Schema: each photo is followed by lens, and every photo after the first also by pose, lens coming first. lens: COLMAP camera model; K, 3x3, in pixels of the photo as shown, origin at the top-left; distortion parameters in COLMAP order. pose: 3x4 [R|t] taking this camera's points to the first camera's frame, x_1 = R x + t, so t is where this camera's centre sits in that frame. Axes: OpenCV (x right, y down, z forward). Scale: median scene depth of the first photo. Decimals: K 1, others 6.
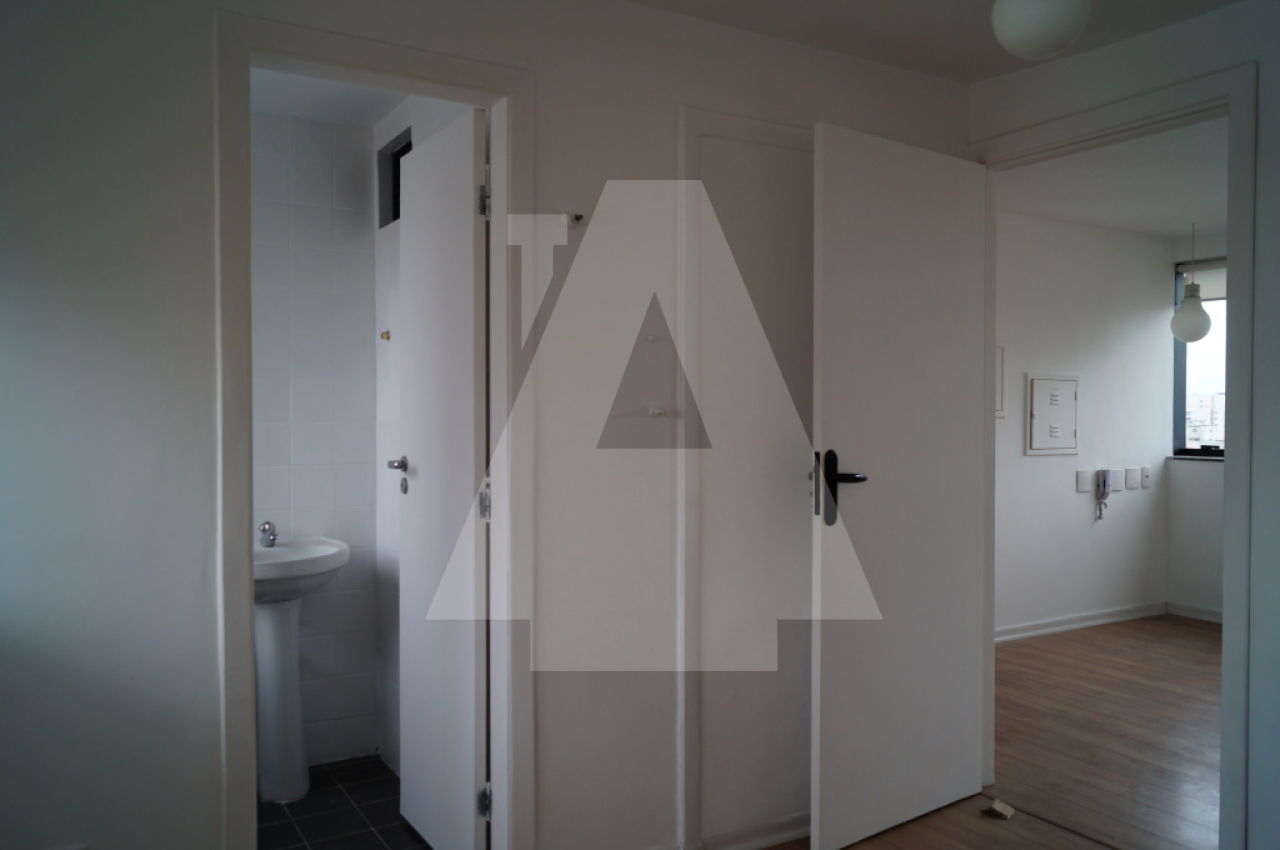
lens RADIAL K [[990.0, 0, 635.9], [0, 990.0, 430.0], [0, 0, 1]] dist [-0.005860, 0.016770]
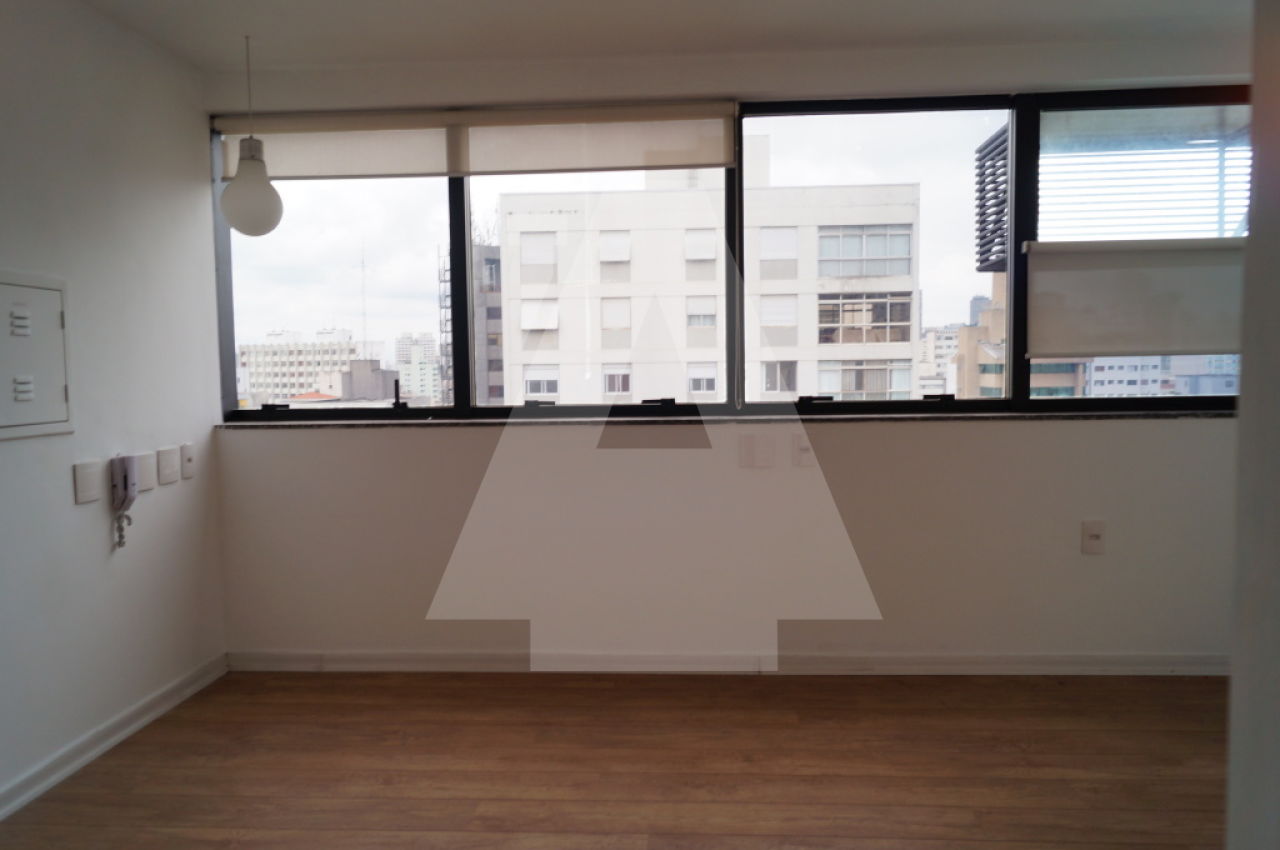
lens RADIAL K [[990.0, 0, 635.9], [0, 990.0, 430.0], [0, 0, 1]] dist [-0.005860, 0.016770]
pose [[0.561749, -0.065978, 0.824673, 0.179132], [0.029763, 0.997781, 0.059553, 0.000865], [-0.826772, -0.008909, 0.562466, 0.451924]]
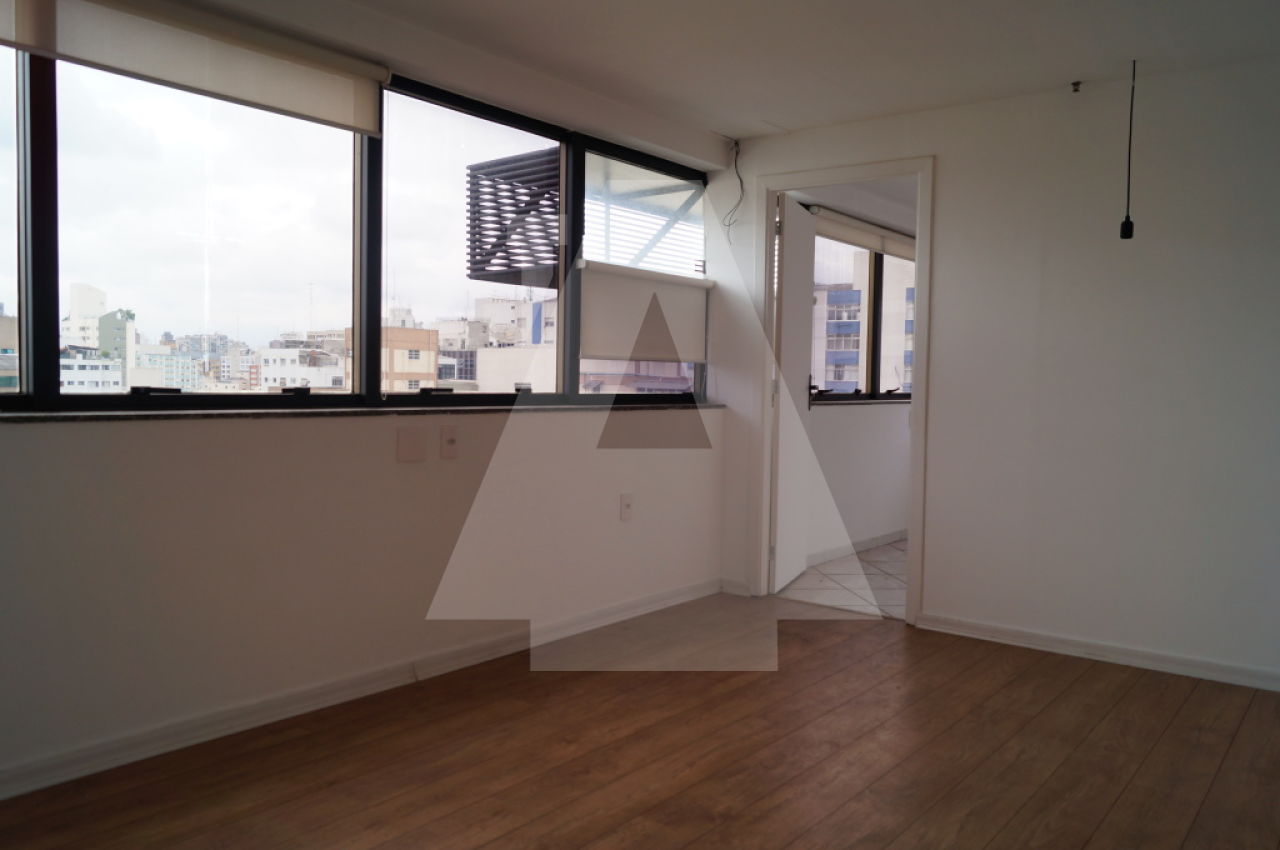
lens RADIAL K [[990.0, 0, 635.9], [0, 990.0, 430.0], [0, 0, 1]] dist [-0.005860, 0.016770]
pose [[-0.370309, -0.053904, 0.927343, 0.139084], [-0.003440, 0.998388, 0.056660, 0.011496], [-0.928902, 0.017791, -0.369897, 0.846030]]
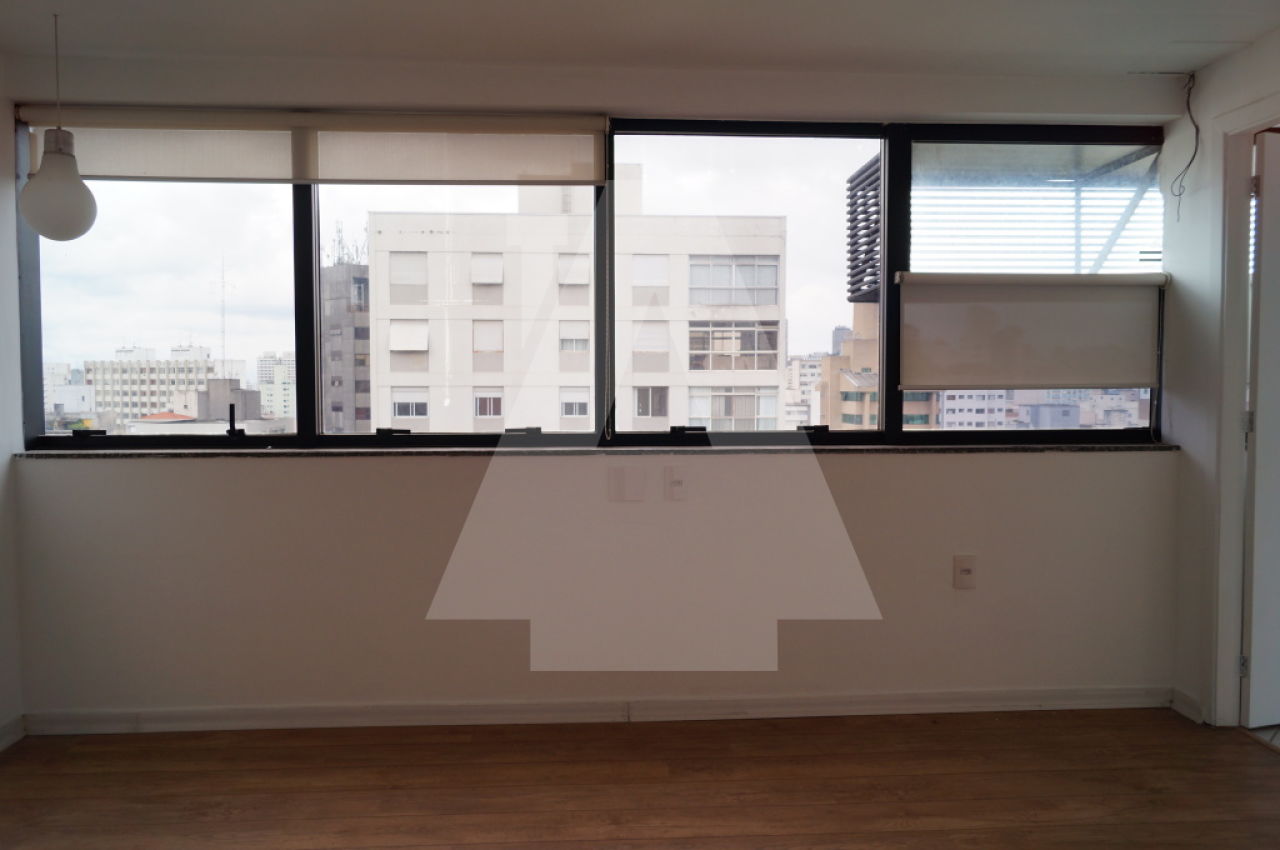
lens RADIAL K [[986.0, 0, 637.5], [0, 986.0, 431.0], [0, 0, 1]] dist [-0.001347, 0.005191]
pose [[0.449846, -0.043001, 0.892070, 0.215808], [0.017000, 0.999072, 0.039586, -0.001460], [-0.892944, -0.002642, 0.450160, 0.469660]]
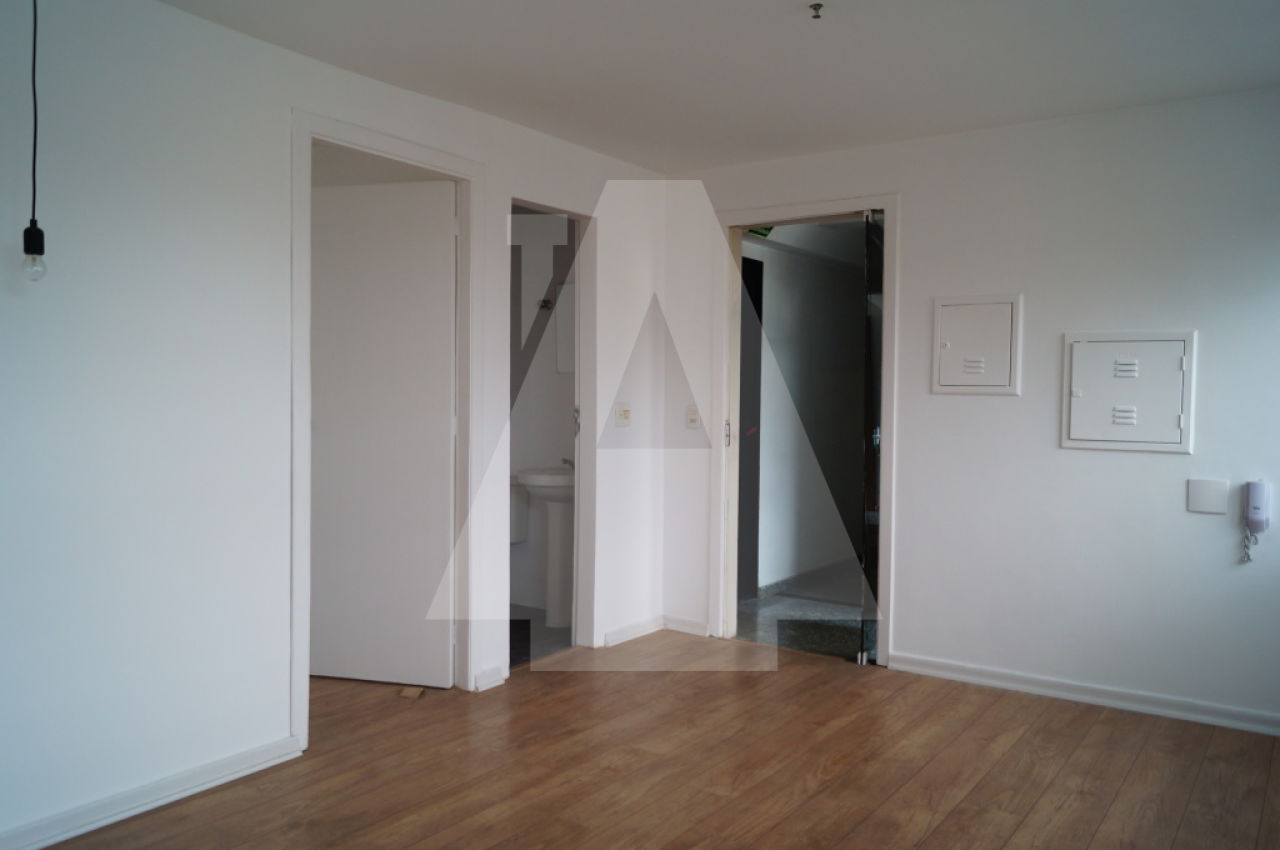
lens RADIAL K [[990.0, 0, 635.9], [0, 990.0, 430.0], [0, 0, 1]] dist [-0.005860, 0.016770]
pose [[0.406549, 0.038955, -0.912798, 0.878465], [-0.024847, 0.999192, 0.031576, -0.002363], [0.913291, 0.009843, 0.407188, 0.395070]]
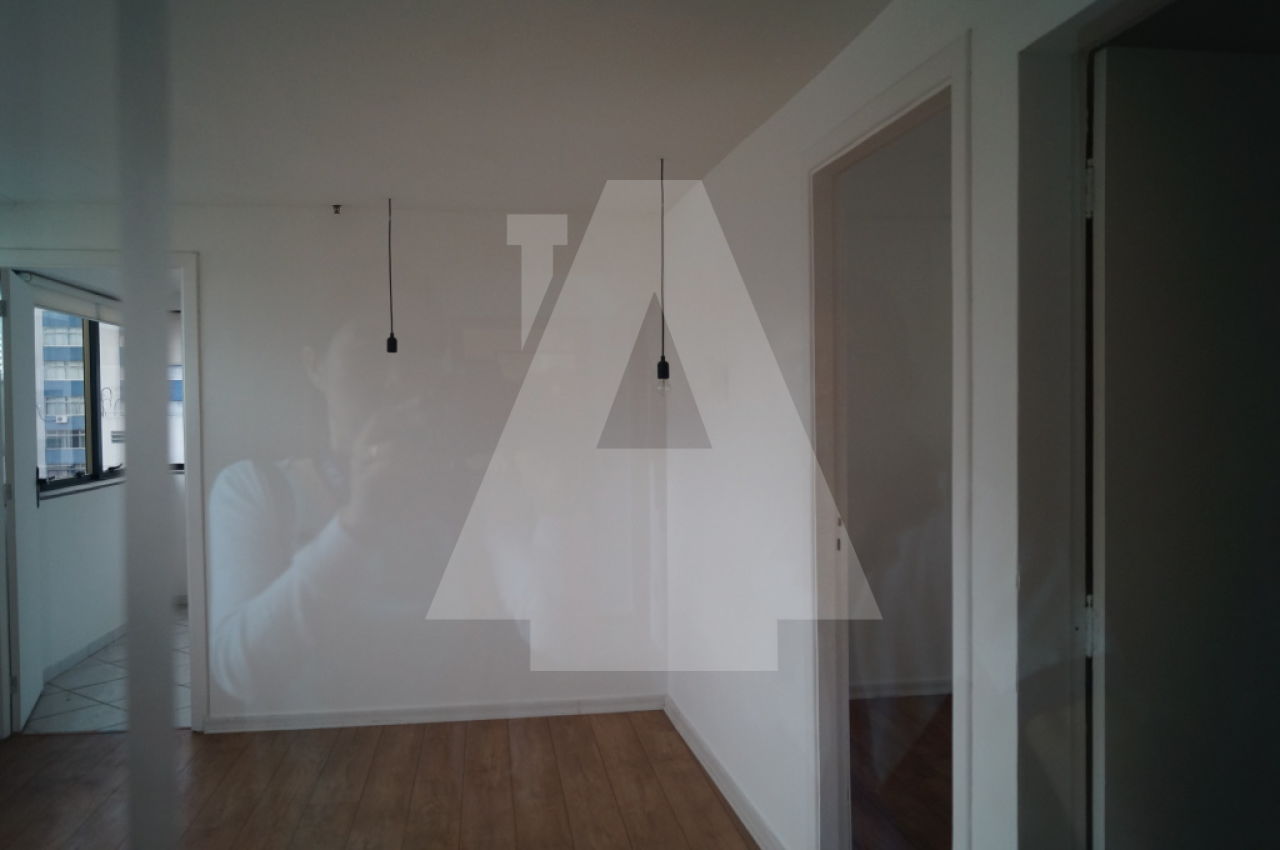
lens RADIAL K [[986.0, 0, 637.5], [0, 986.0, 431.0], [0, 0, 1]] dist [-0.001347, 0.005191]
pose [[-0.928638, 0.000135, 0.370987, 0.184202], [0.014957, 0.999201, 0.037075, -0.044256], [-0.370685, 0.039978, -0.927898, 0.923782]]
